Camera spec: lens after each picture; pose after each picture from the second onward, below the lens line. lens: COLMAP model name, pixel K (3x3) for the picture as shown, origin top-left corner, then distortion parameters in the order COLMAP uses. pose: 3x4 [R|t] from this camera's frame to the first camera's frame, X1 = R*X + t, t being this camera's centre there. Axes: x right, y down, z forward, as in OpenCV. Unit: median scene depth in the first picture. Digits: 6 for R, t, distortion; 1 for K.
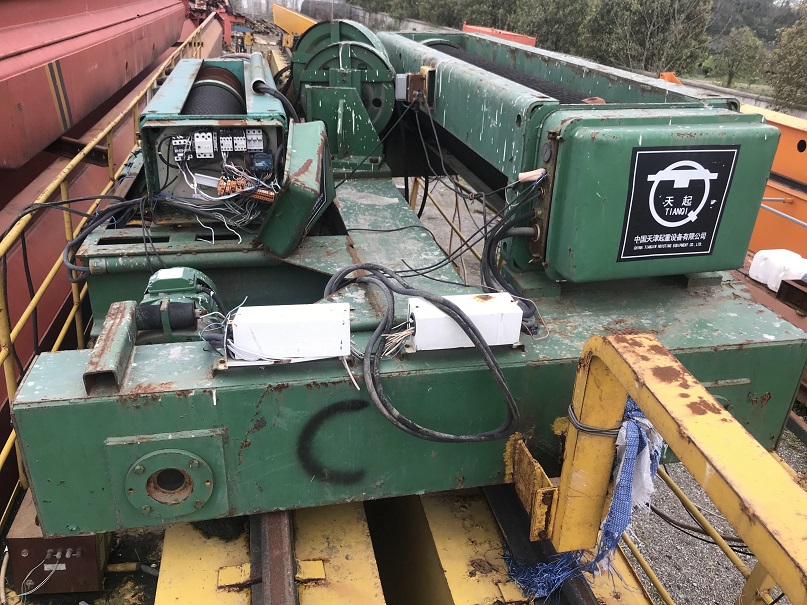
lens RADIAL K [[651.9, 0, 401.5], [0, 651.9, 302.5], [0, 0, 1]] dist [0.016157, -0.047683]
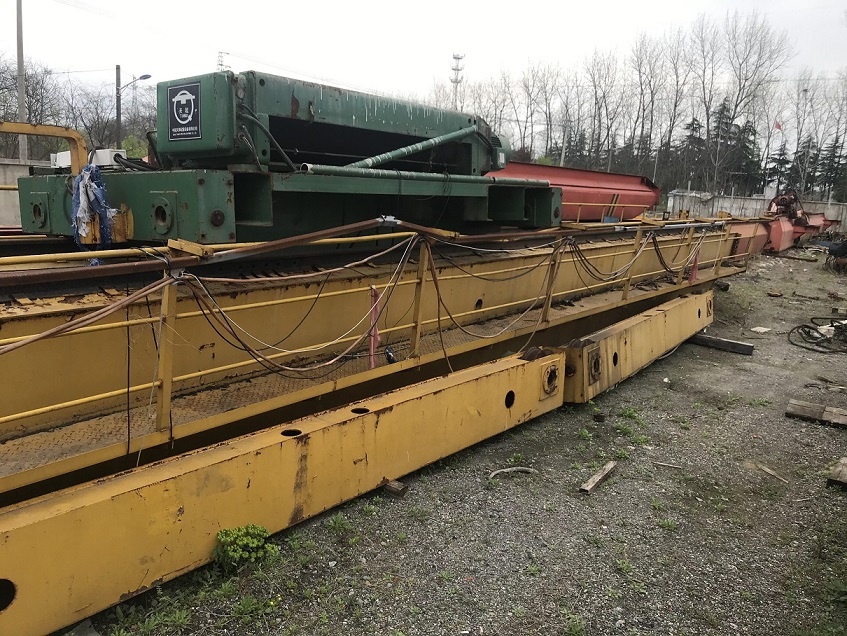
lens RADIAL K [[684.2, 0, 422.4], [0, 684.2, 314.6], [0, 0, 1]] dist [0.016157, -0.047683]
pose [[0.680498, 0.092775, -0.726853, 2.603781], [-0.311214, 0.934633, -0.172070, 0.598025], [0.663377, 0.343300, 0.664888, 0.268105]]
